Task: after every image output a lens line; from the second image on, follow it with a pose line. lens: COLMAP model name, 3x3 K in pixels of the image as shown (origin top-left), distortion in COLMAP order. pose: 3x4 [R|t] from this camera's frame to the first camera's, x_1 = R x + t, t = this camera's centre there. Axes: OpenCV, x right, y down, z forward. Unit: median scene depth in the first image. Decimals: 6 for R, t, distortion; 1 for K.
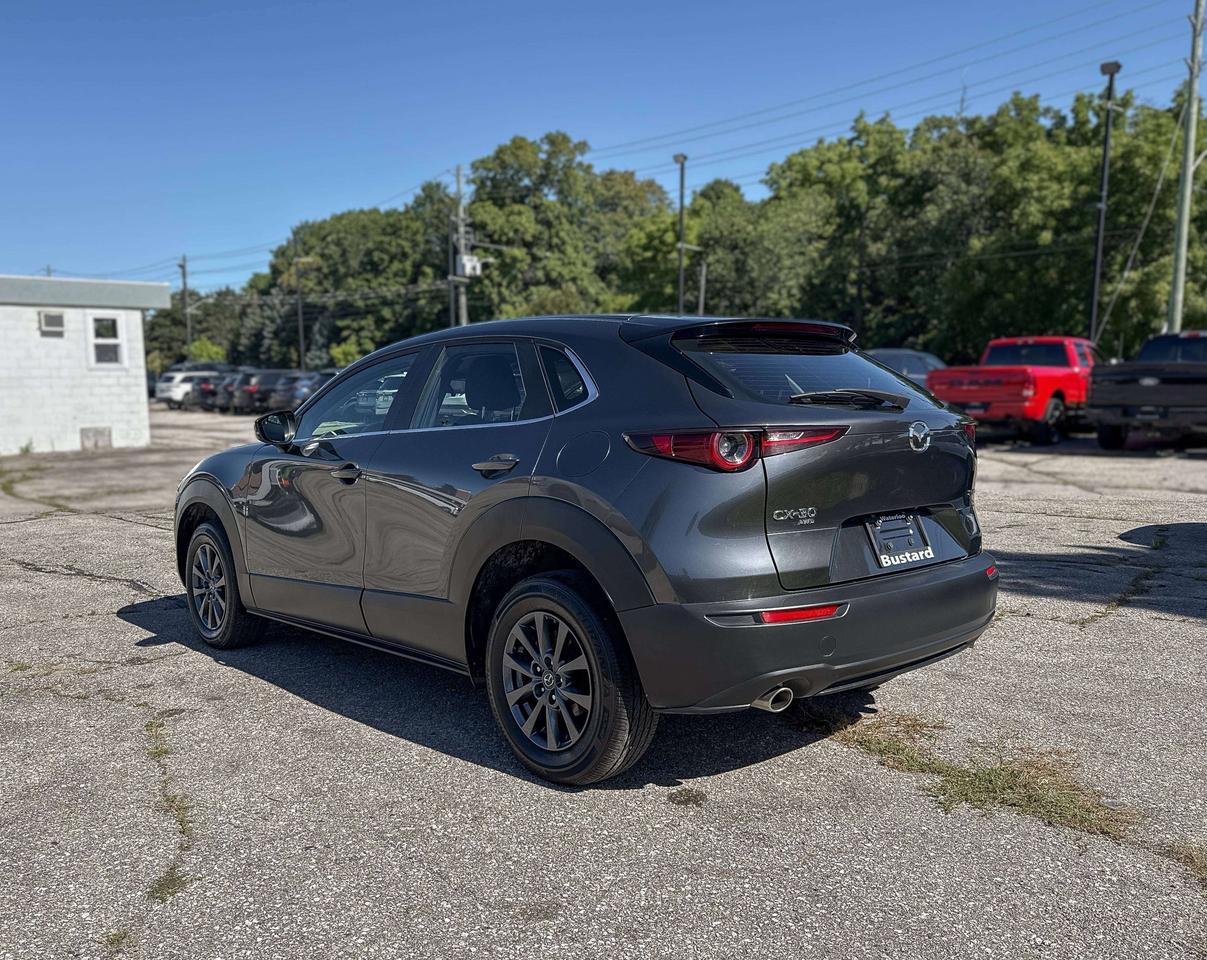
lens RADIAL K [[1041.3, 0, 653.3], [0, 1041.3, 482.9], [0, 0, 1]] dist [0.025198, -0.062578]
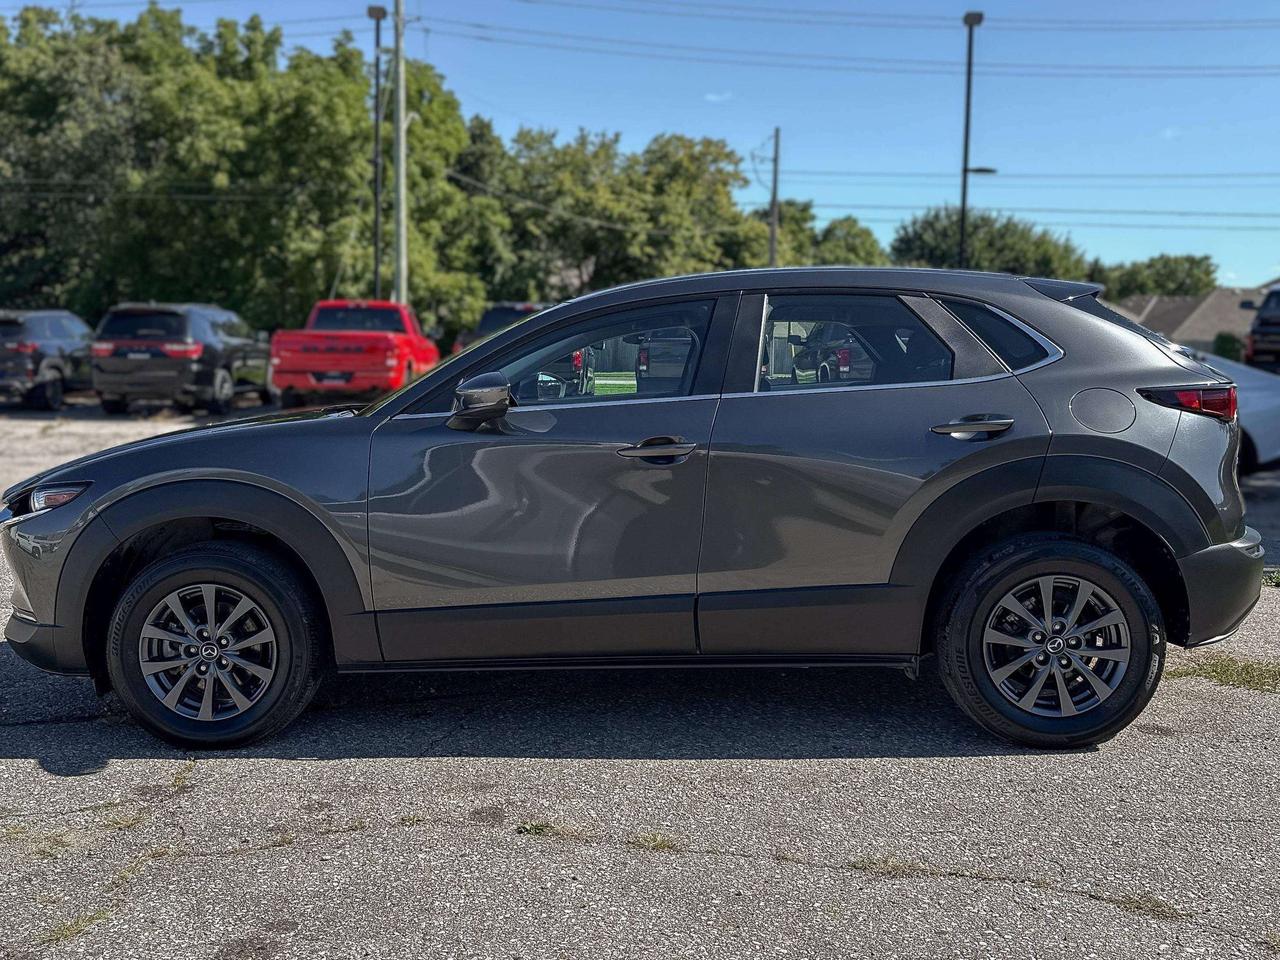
lens RADIAL K [[1234.9, 0, 640.0], [0, 1234.9, 480.0], [0, 0, 1]] dist [-0.018914, -0.020071]
pose [[0.694483, -0.047348, 0.717949, -0.120804], [0.039722, 0.998834, 0.027449, -0.002256], [-0.718411, 0.009456, 0.695554, 0.045672]]
